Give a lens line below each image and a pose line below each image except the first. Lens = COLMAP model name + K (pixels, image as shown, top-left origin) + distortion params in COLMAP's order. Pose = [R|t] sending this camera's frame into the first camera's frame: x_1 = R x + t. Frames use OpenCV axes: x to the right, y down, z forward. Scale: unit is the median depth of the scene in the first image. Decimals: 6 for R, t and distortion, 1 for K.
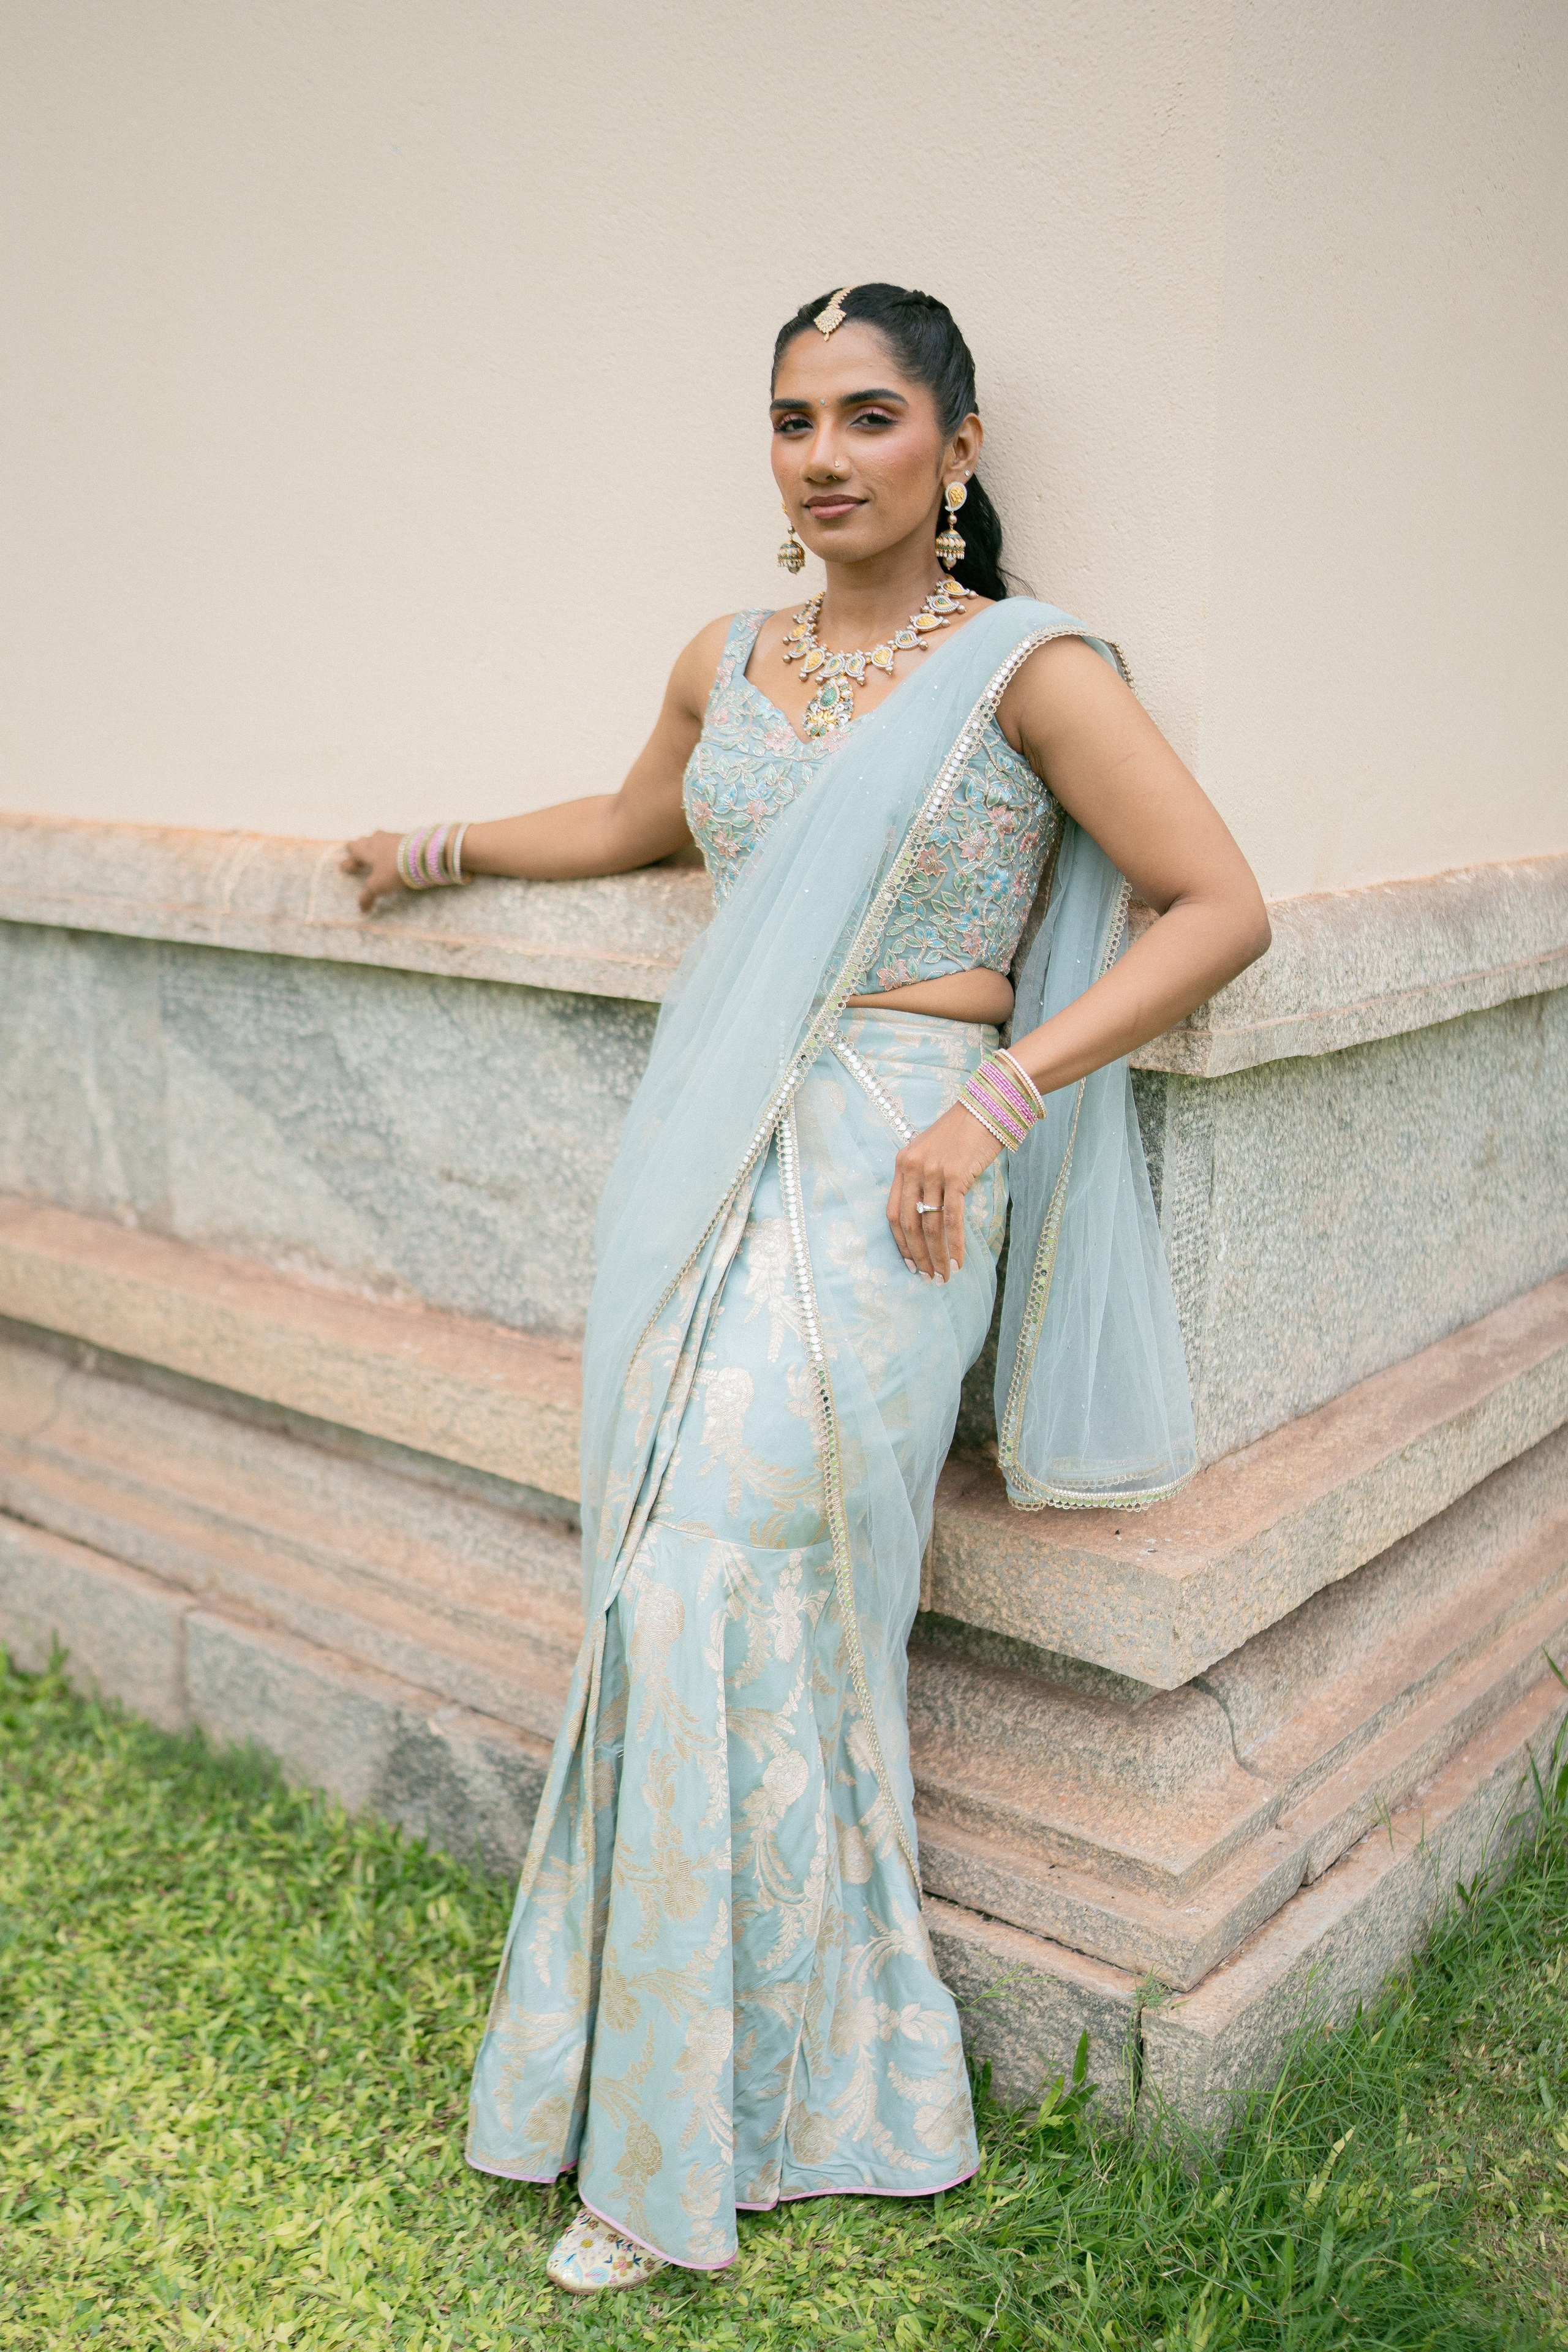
lens RADIAL K [[2523.6, 0, 775.3], [0, 2523.6, 1247.2], [0, 0, 1]] dist [-0.132354, -0.009101]
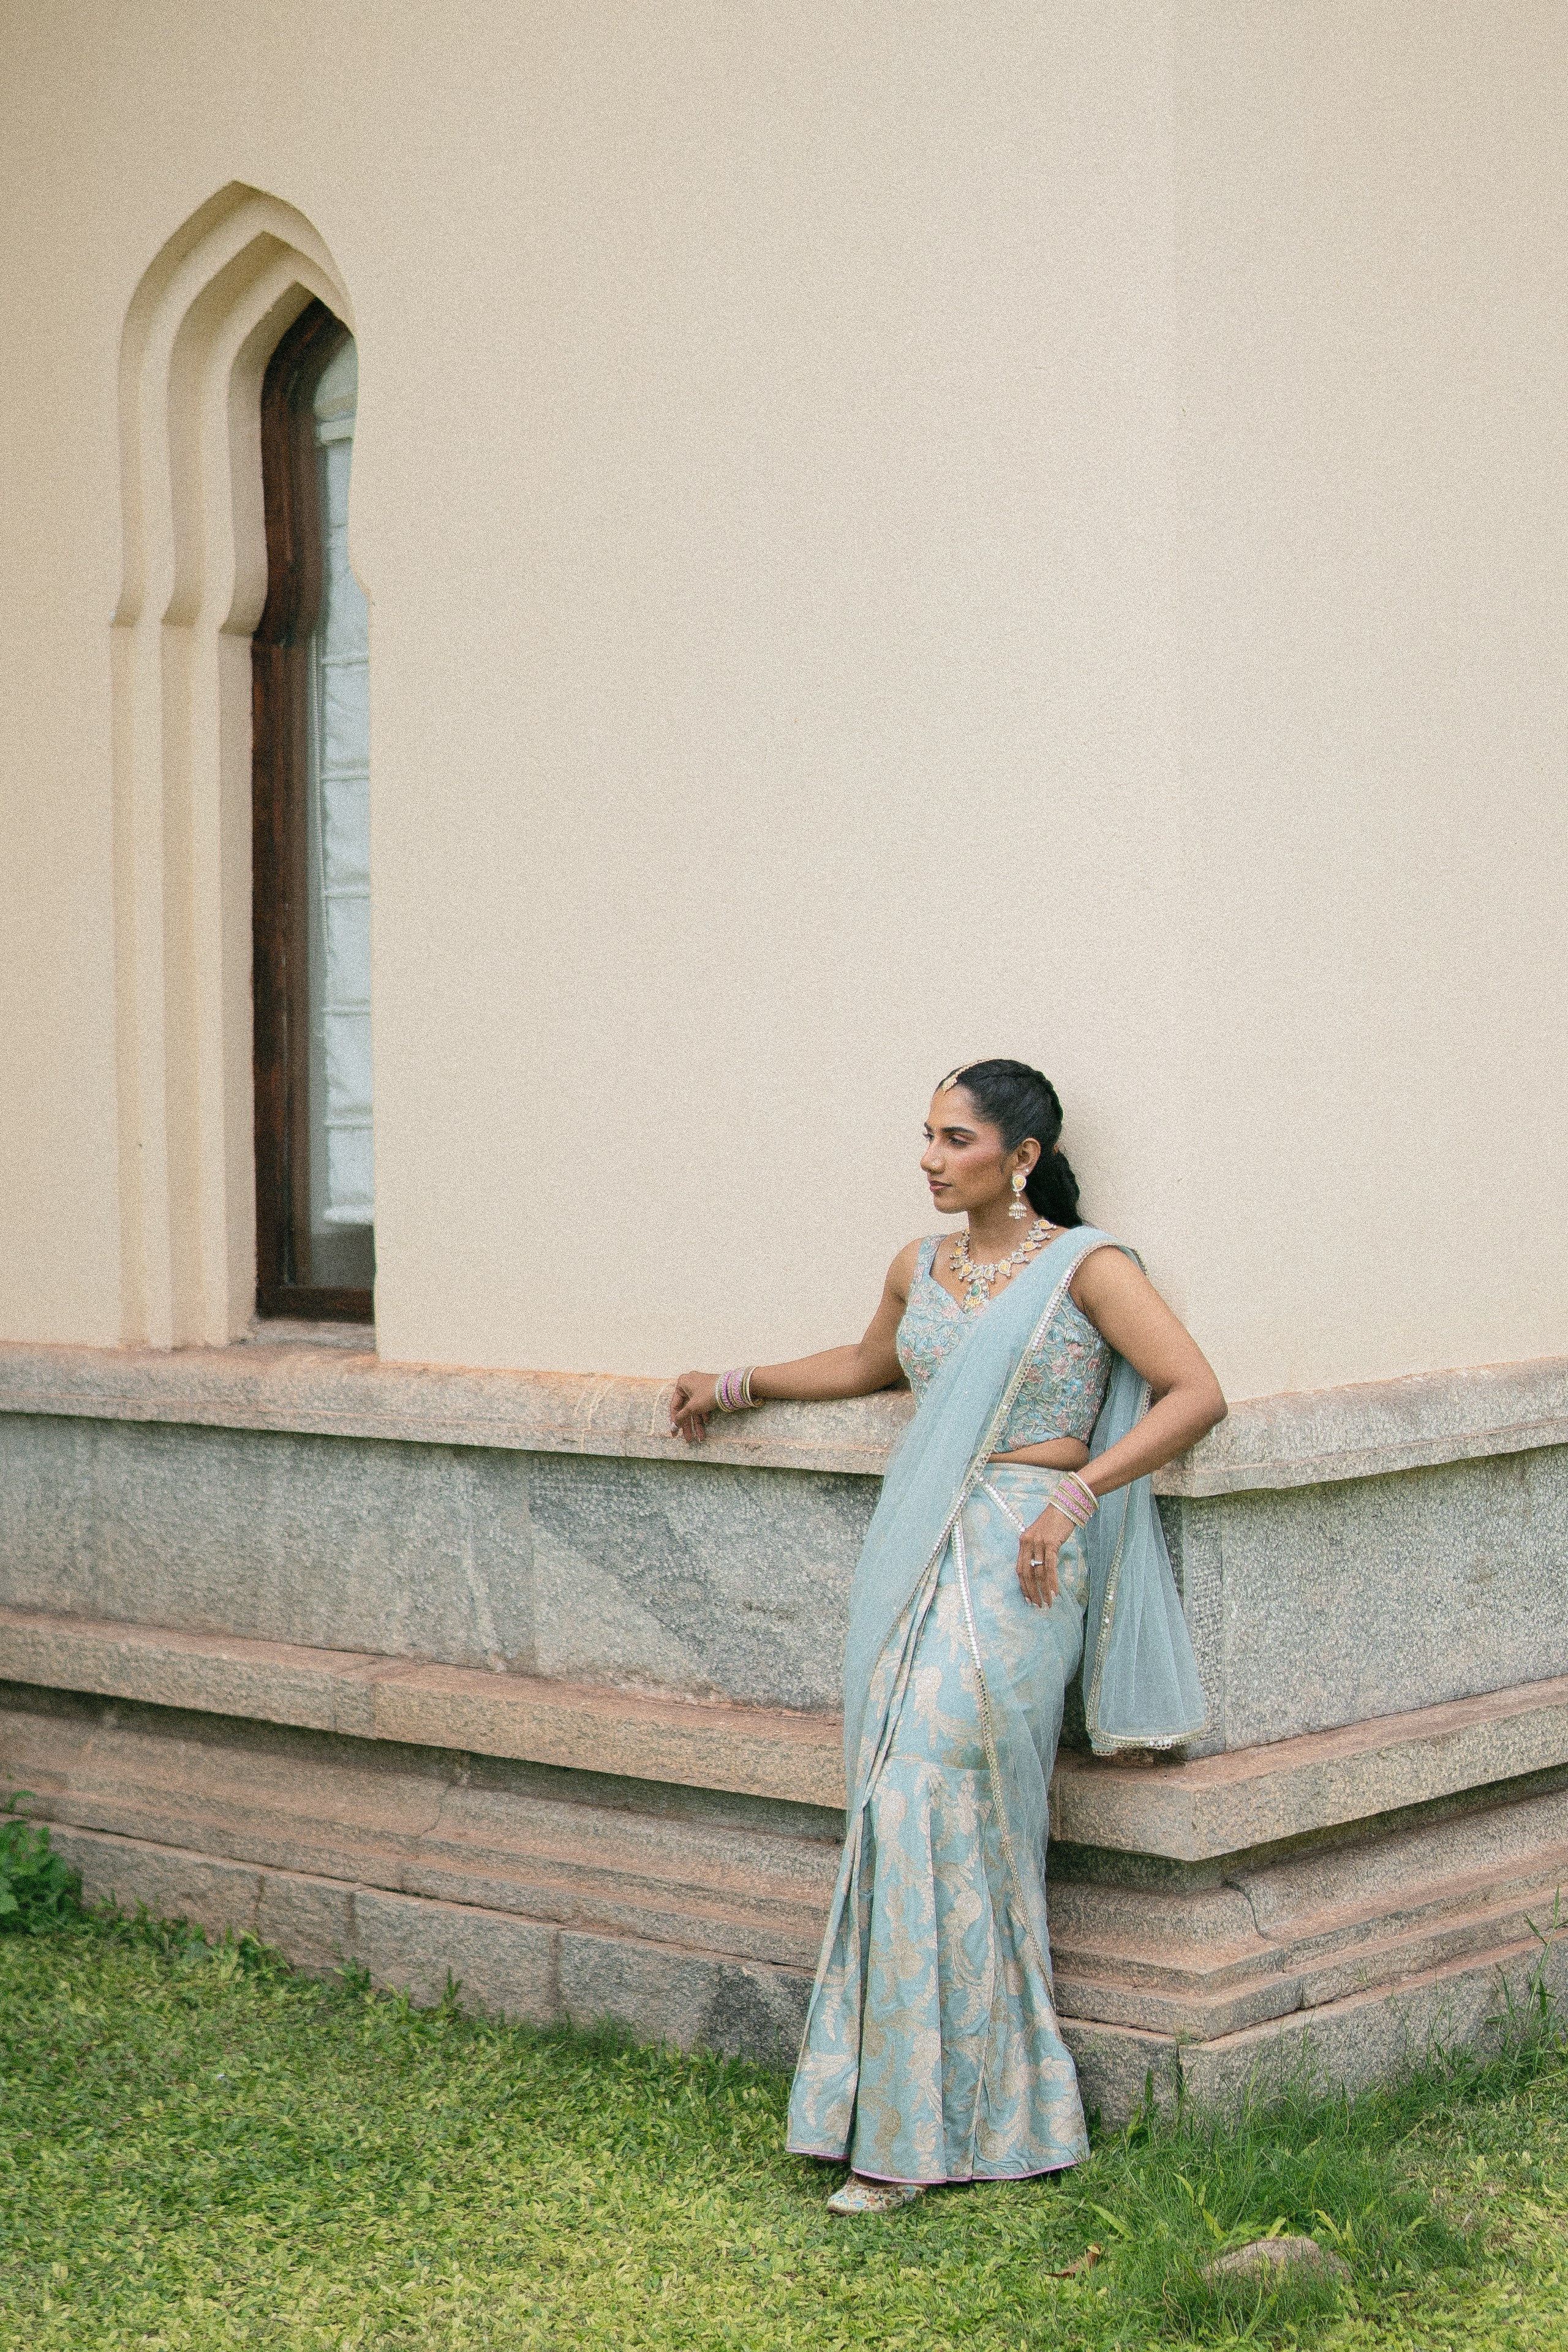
lens RADIAL K [[4220.0, 0, 1149.9], [0, 4220.0, 1014.0], [0, 0, 1]] dist [-0.164324, 0.067824]
pose [[0.999548, -0.030042, 0.000988, 0.114610], [0.029383, 0.969638, -0.242771, 0.247406], [0.006336, 0.242691, 0.970083, -1.503737]]
